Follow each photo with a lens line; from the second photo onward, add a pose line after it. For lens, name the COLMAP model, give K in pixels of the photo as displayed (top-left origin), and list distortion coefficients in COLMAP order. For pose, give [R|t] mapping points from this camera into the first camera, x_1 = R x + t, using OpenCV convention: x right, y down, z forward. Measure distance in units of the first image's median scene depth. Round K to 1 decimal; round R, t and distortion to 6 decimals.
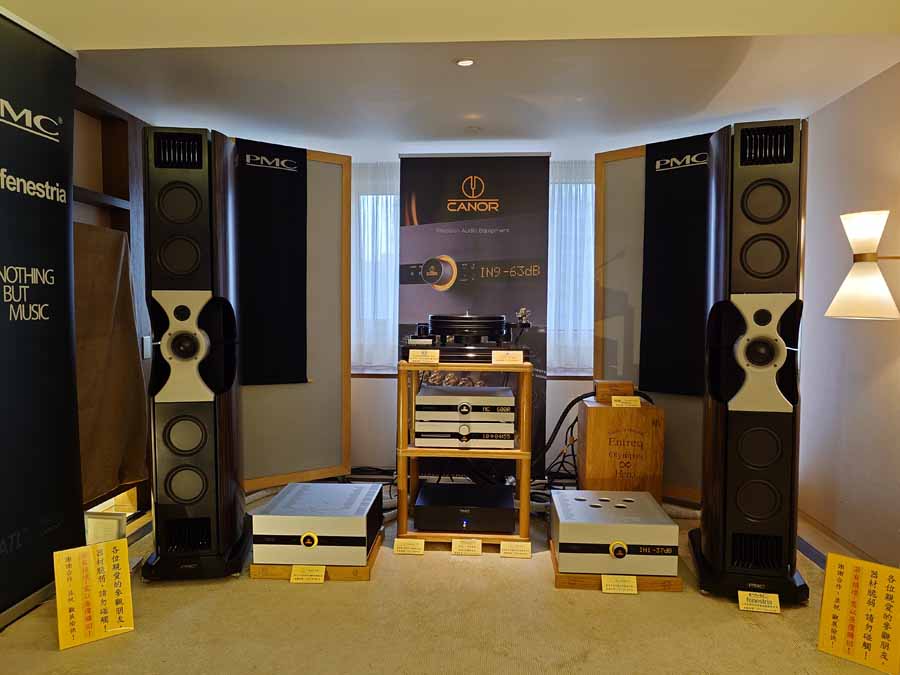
lens RADIAL K [[630.4, 0, 450.0], [0, 630.4, 337.5], [0, 0, 1]] dist [-0.005039, -0.004881]
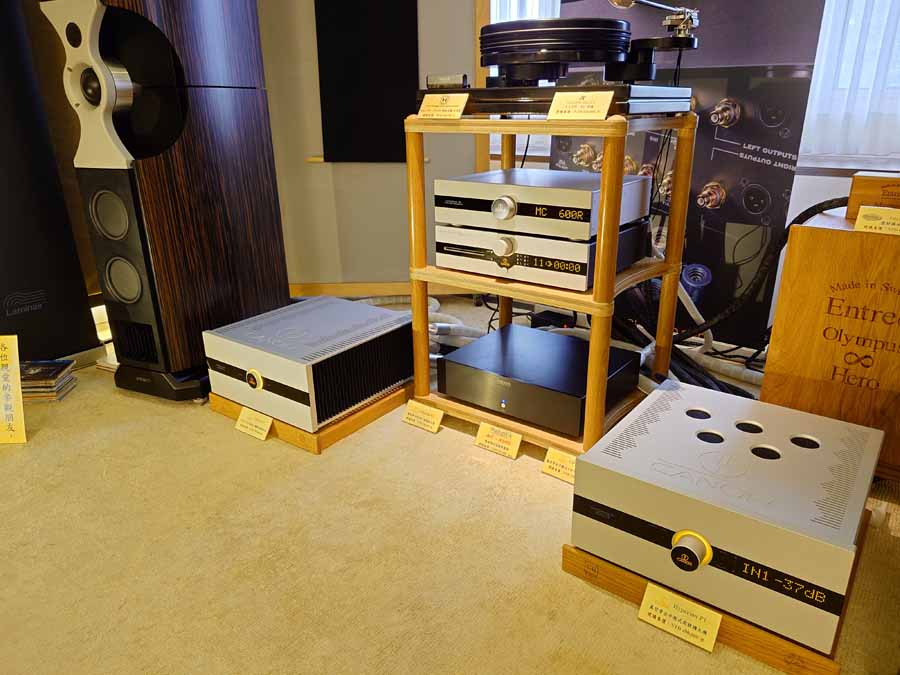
lens RADIAL K [[630.4, 0, 450.0], [0, 630.4, 337.5], [0, 0, 1]] dist [-0.005039, -0.004881]
pose [[0.834423, 0.176588, -0.522068, 0.287491], [-0.009699, 0.951836, 0.306453, 0.053241], [0.551040, -0.250648, 0.795946, 0.514697]]
